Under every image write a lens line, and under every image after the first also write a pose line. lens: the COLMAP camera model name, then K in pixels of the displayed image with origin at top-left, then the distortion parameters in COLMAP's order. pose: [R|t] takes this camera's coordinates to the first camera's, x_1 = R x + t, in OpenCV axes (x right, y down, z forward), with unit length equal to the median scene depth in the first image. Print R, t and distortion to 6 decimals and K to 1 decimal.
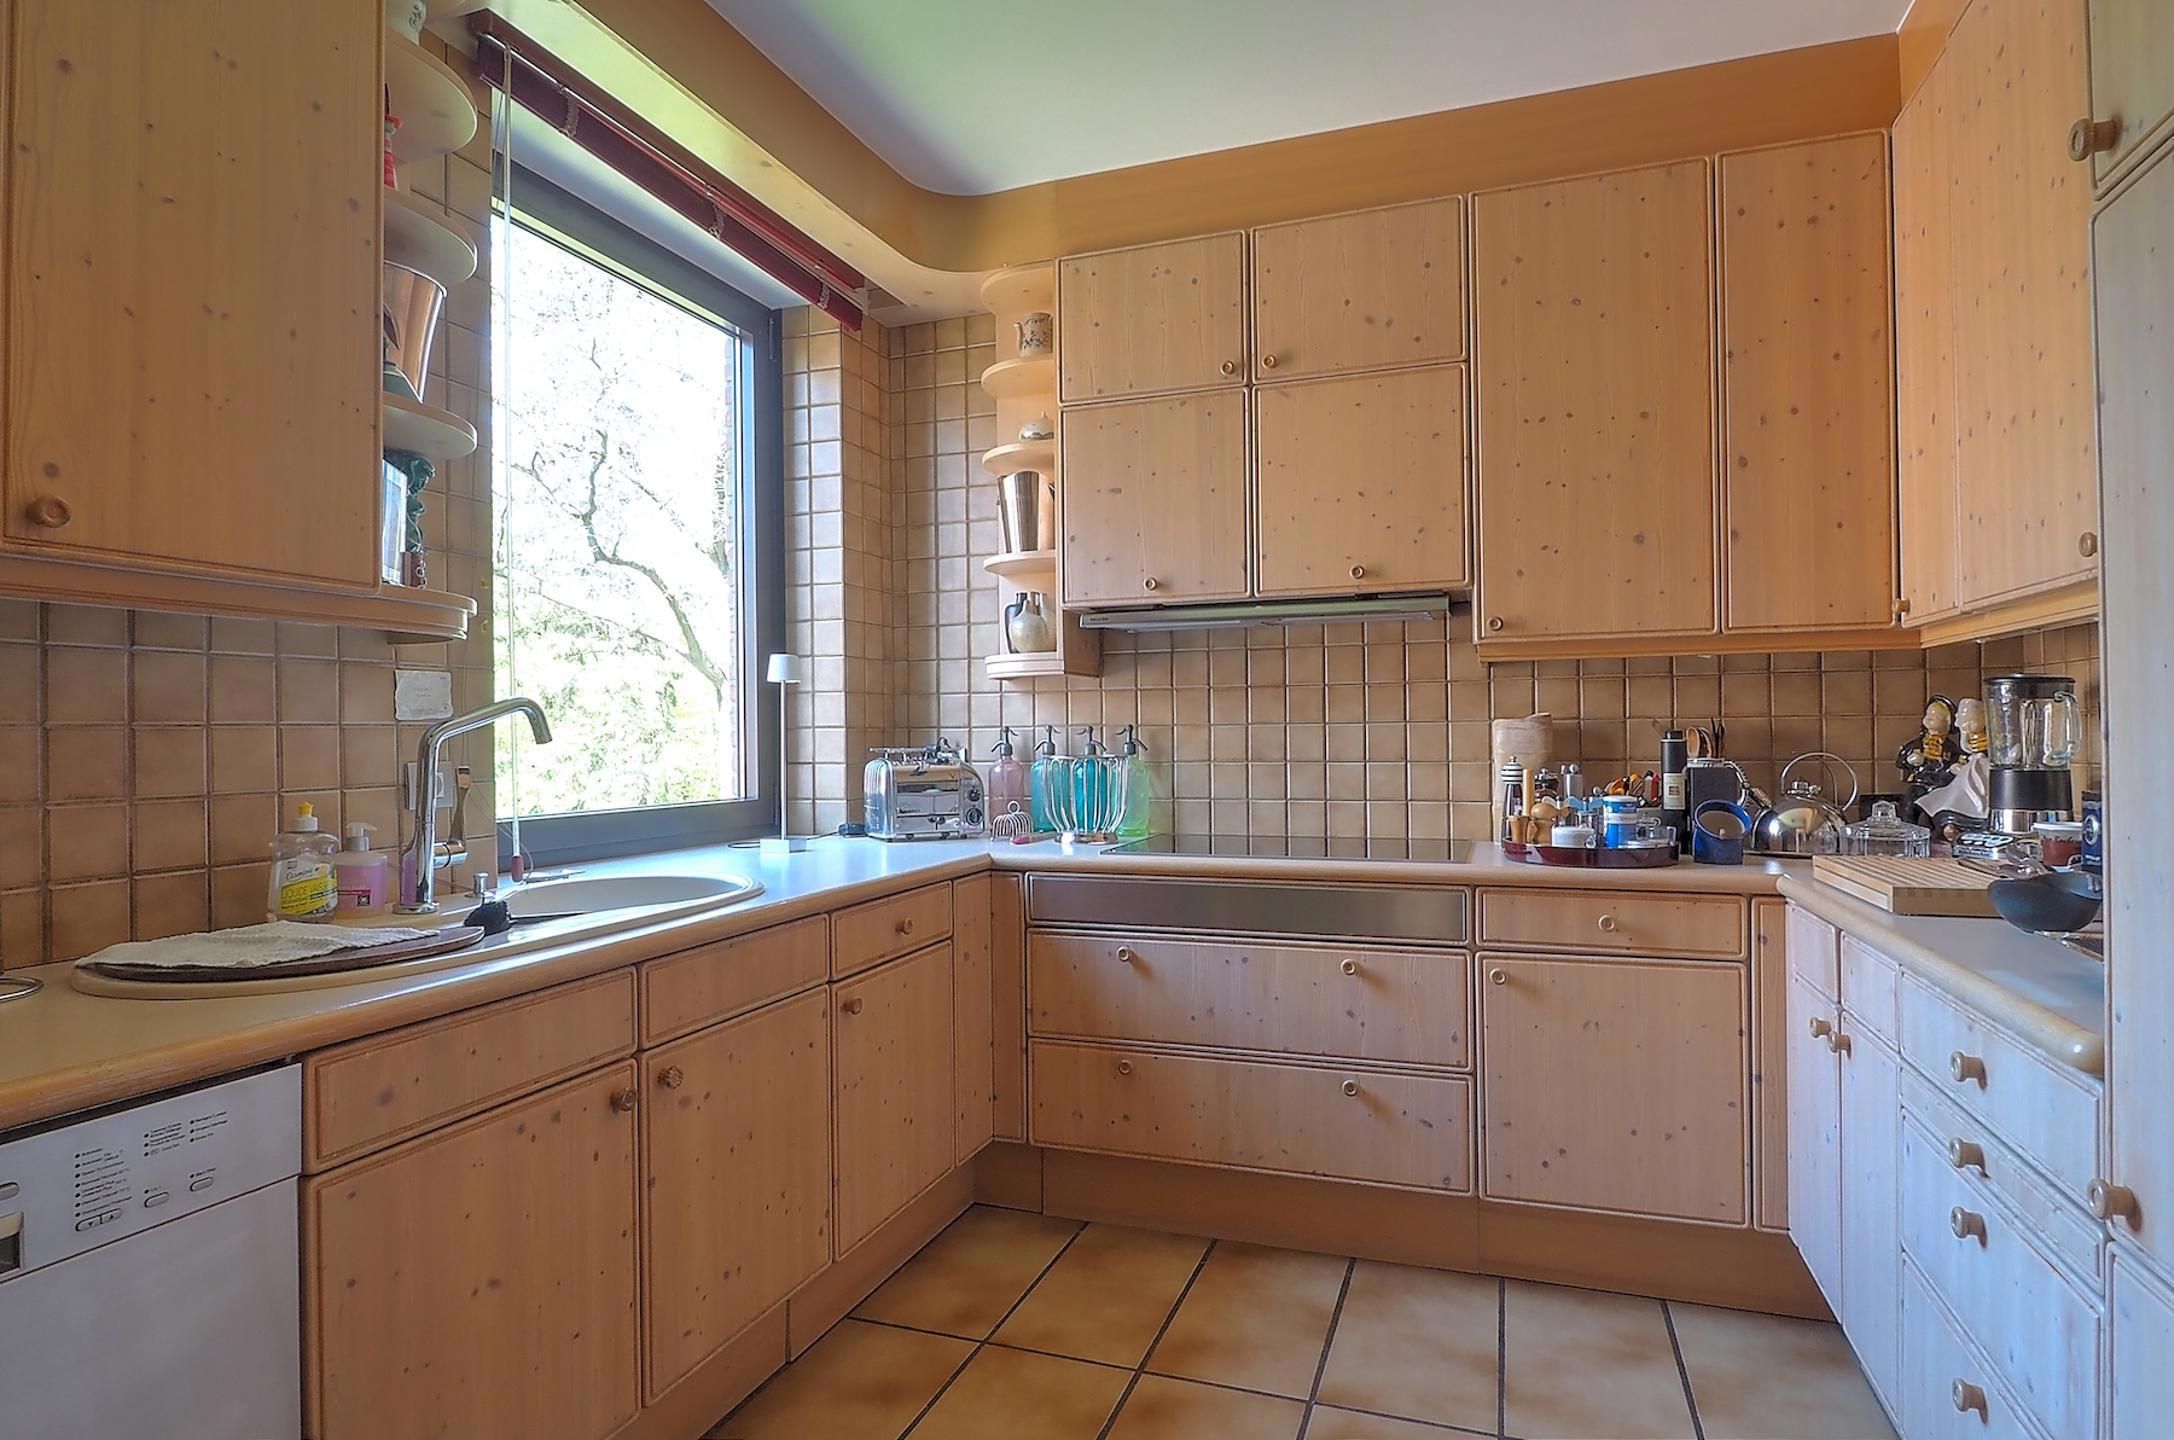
lens RADIAL K [[1177.9, 0, 1084.6], [0, 1177.9, 726.9], [0, 0, 1]] dist [-0.004341, -0.004587]
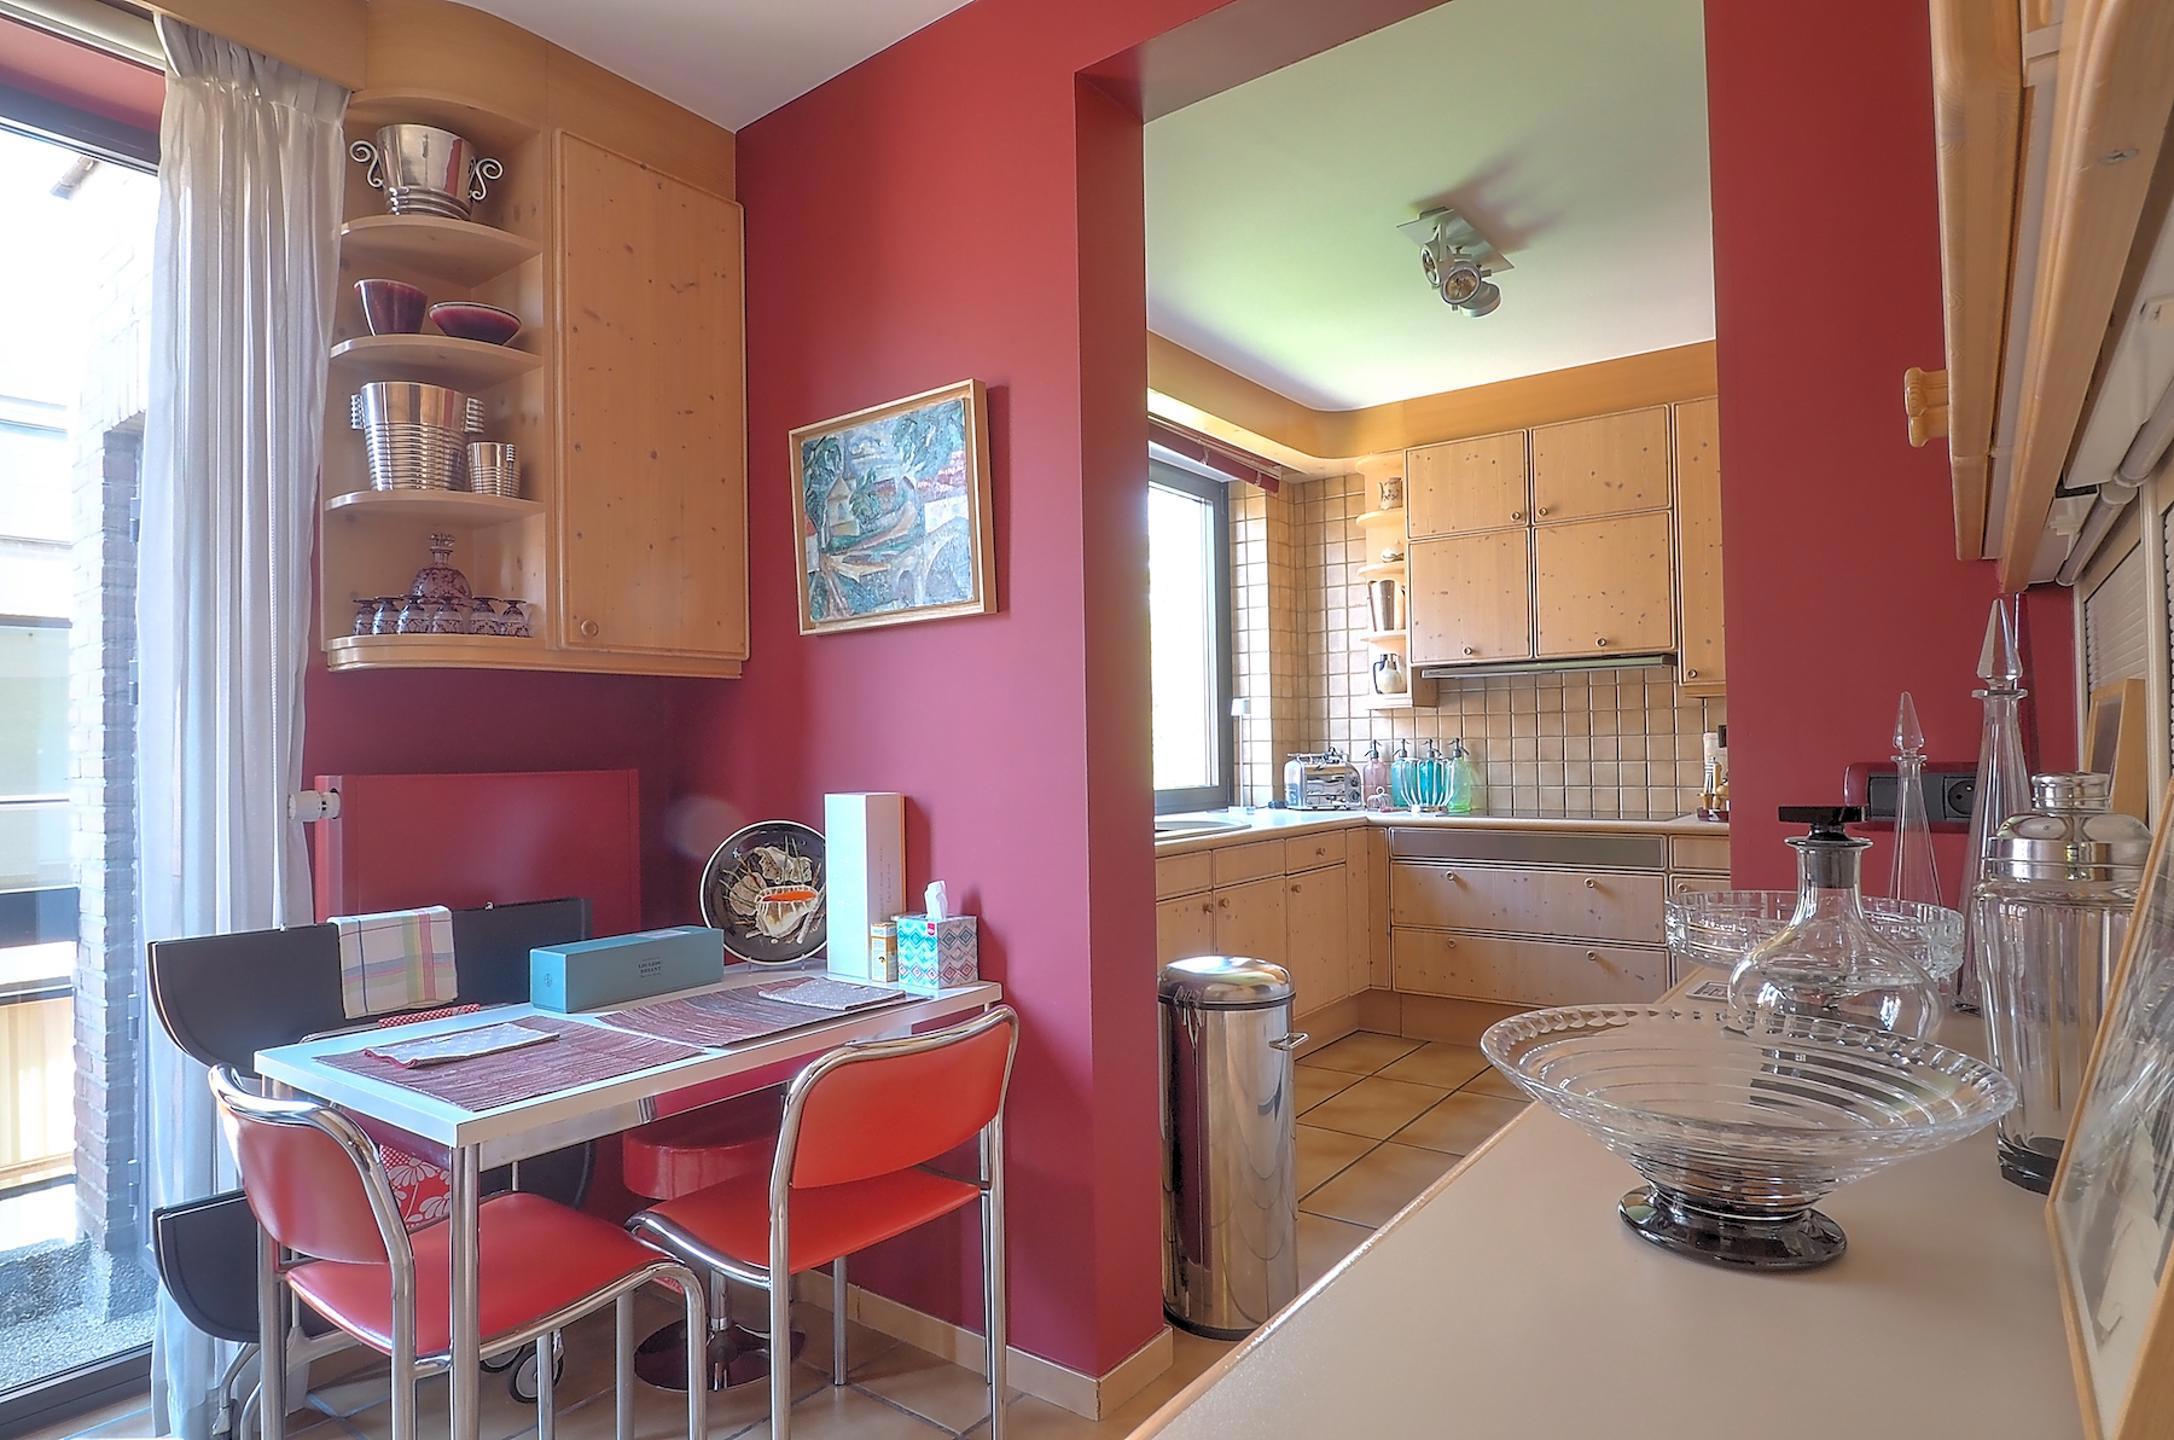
lens RADIAL K [[1177.9, 0, 1073.8], [0, 1177.9, 736.1], [0, 0, 1]] dist [-0.004341, -0.004587]
pose [[0.953831, -0.009752, -0.300187, 0.023075], [0.009289, 0.999952, -0.002971, -0.004721], [0.300201, 0.000045, 0.953876, -0.646273]]
